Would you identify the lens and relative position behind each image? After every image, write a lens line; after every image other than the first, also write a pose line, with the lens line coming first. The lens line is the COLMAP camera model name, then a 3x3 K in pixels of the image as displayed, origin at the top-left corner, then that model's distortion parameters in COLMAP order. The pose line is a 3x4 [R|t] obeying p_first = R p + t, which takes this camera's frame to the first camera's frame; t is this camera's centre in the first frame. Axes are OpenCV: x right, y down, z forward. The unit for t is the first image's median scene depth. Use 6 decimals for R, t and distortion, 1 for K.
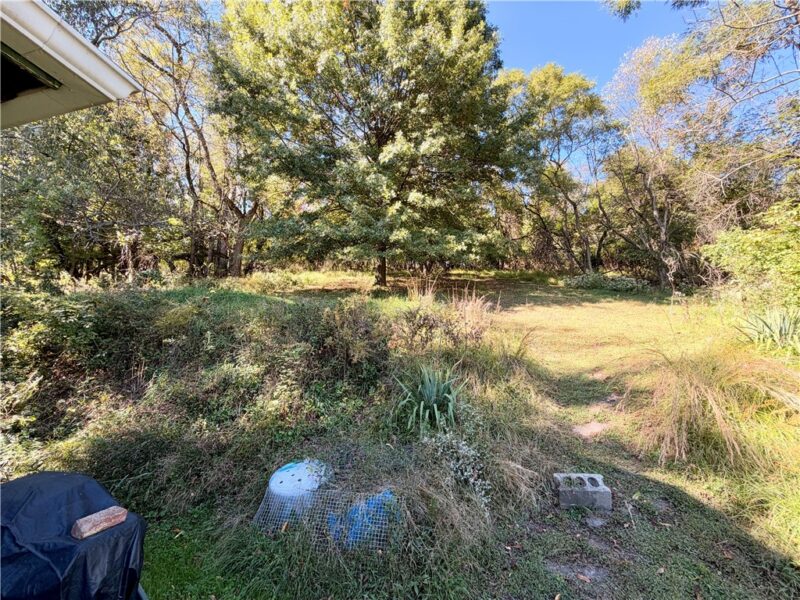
lens RADIAL K [[315.0, 0, 400.0], [0, 315.0, 300.0], [0, 0, 1]] dist [-0.001228, 0.000009]
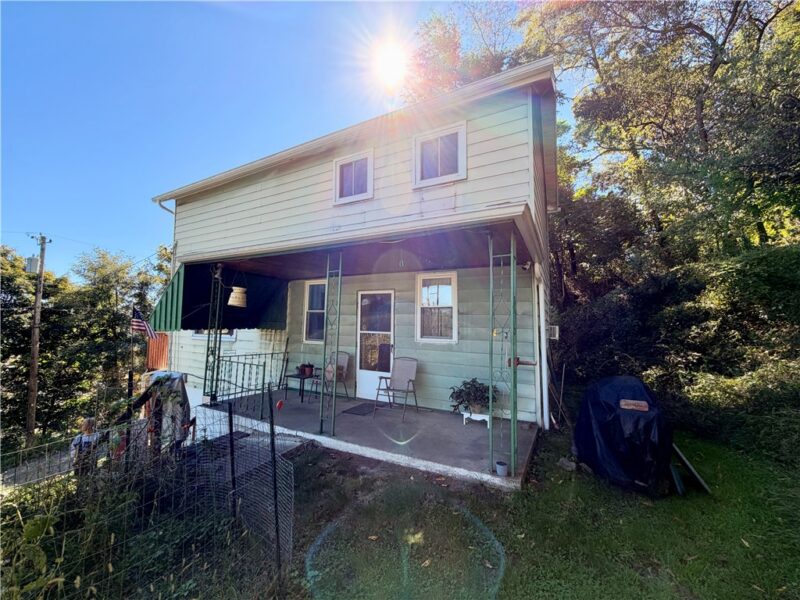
lens RADIAL K [[315.0, 0, 400.0], [0, 315.0, 300.0], [0, 0, 1]] dist [-0.001228, 0.000009]
pose [[-0.238086, -0.057191, -0.969559, 0.616063], [0.198785, 0.974263, -0.106282, 0.034561], [0.950684, -0.218038, -0.220590, 0.156904]]
